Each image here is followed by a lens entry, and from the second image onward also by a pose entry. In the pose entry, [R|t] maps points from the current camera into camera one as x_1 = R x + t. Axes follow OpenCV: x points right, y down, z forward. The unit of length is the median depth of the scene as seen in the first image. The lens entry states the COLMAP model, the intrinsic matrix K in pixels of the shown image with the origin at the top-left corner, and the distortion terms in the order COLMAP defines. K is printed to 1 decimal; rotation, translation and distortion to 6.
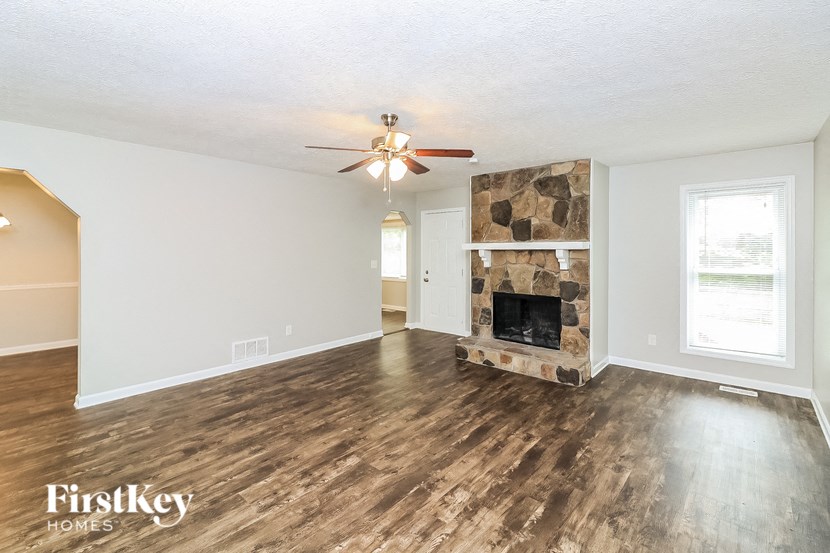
lens RADIAL K [[382.0, 0, 412.1], [0, 382.0, 250.4], [0, 0, 1]] dist [0.001751, -0.000077]
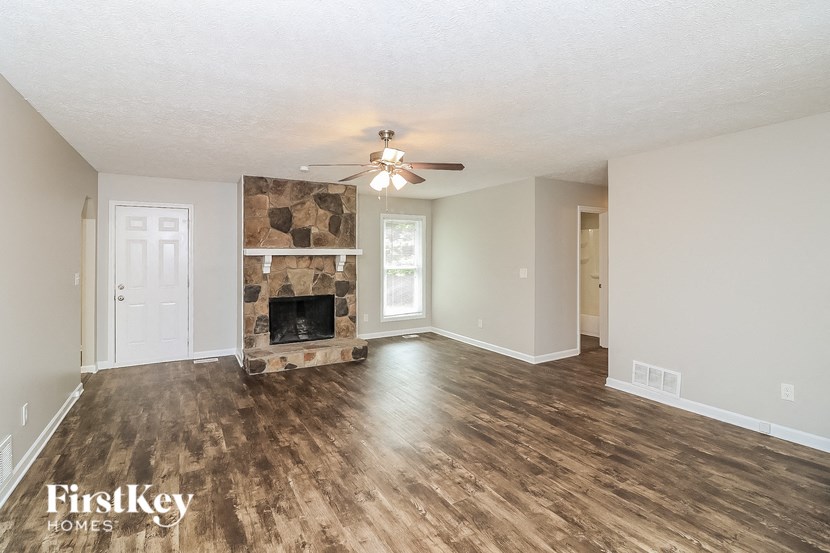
lens RADIAL K [[382.0, 0, 412.1], [0, 382.0, 250.4], [0, 0, 1]] dist [0.001751, -0.000077]
pose [[0.326363, 0.010610, 0.945185, -0.713590], [0.003270, 0.999918, -0.012354, -0.001391], [-0.945239, 0.007123, 0.326302, 0.387506]]
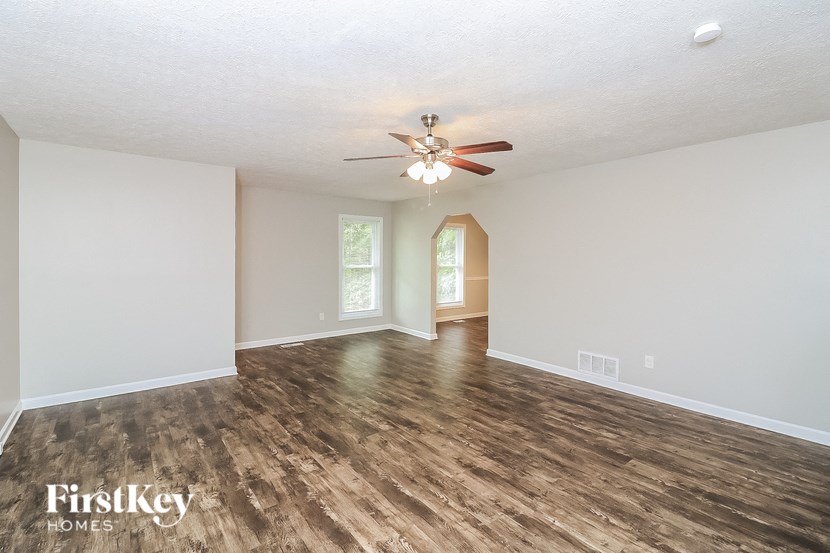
lens RADIAL K [[396.5, 0, 411.5], [0, 396.5, 257.8], [0, 0, 1]] dist [0.002010, -0.000370]
pose [[-0.201330, 0.003601, -0.979517, 0.625811], [-0.007671, 0.999957, 0.005253, -0.001035], [0.979493, 0.008571, -0.201293, 0.778017]]
